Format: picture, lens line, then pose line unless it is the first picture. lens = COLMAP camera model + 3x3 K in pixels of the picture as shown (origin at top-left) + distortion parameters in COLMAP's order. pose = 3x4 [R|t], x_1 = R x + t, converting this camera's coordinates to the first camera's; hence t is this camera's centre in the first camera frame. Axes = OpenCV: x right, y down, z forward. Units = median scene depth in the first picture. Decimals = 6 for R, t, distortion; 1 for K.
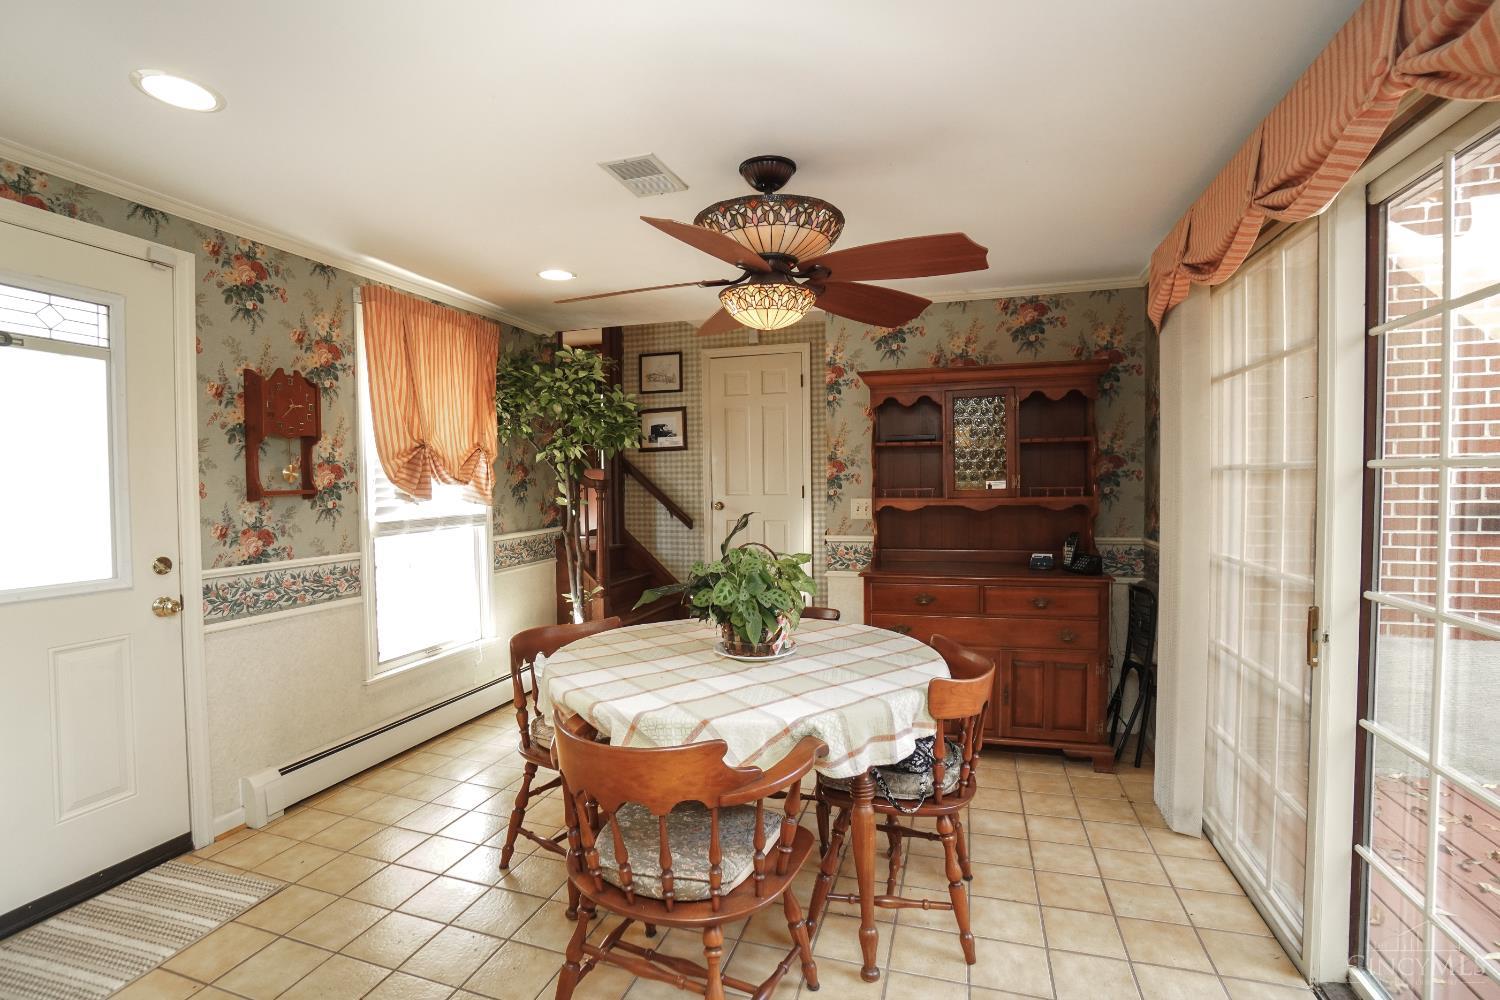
lens RADIAL K [[710.7, 0, 747.6], [0, 710.7, 504.2], [0, 0, 1]] dist [-0.003966, 0.000613]
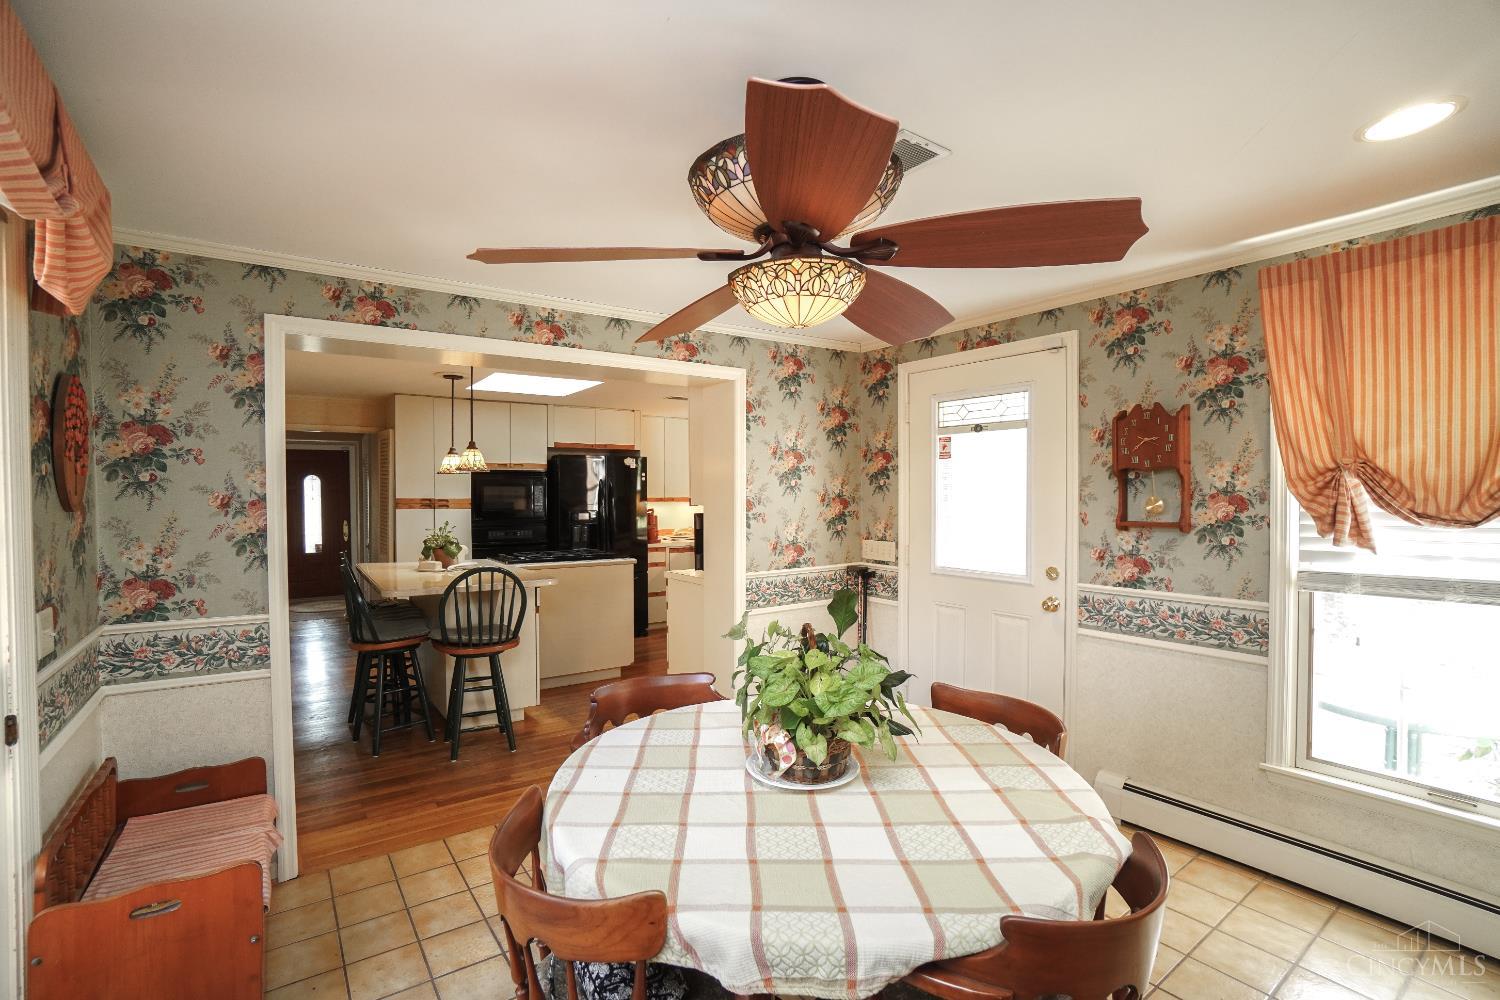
lens RADIAL K [[710.7, 0, 747.6], [0, 710.7, 504.2], [0, 0, 1]] dist [-0.003966, 0.000613]
pose [[-0.592066, 0.028811, -0.805374, 0.447482], [-0.011641, 0.998951, 0.044294, -0.072913], [0.805805, 0.035600, -0.591110, 0.991162]]
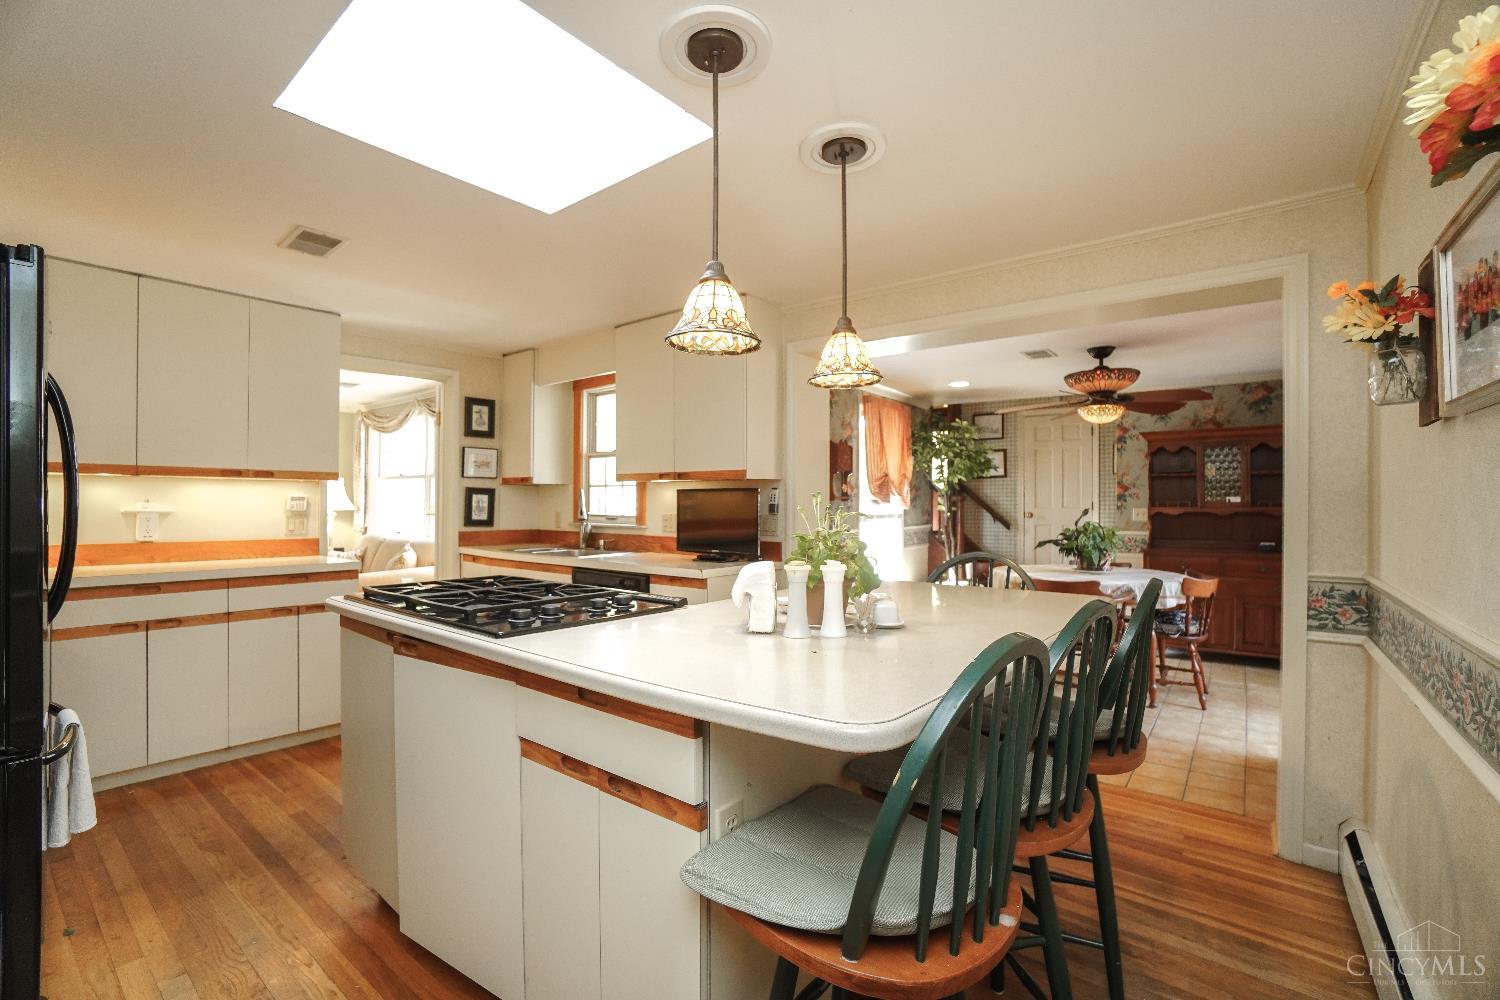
lens RADIAL K [[710.7, 0, 747.6], [0, 710.7, 504.2], [0, 0, 1]] dist [-0.003966, 0.000613]
pose [[0.949790, 0.014276, -0.312562, -0.220086], [-0.025664, 0.999147, -0.032349, 0.069779], [0.311833, 0.038747, 0.949346, -0.973356]]
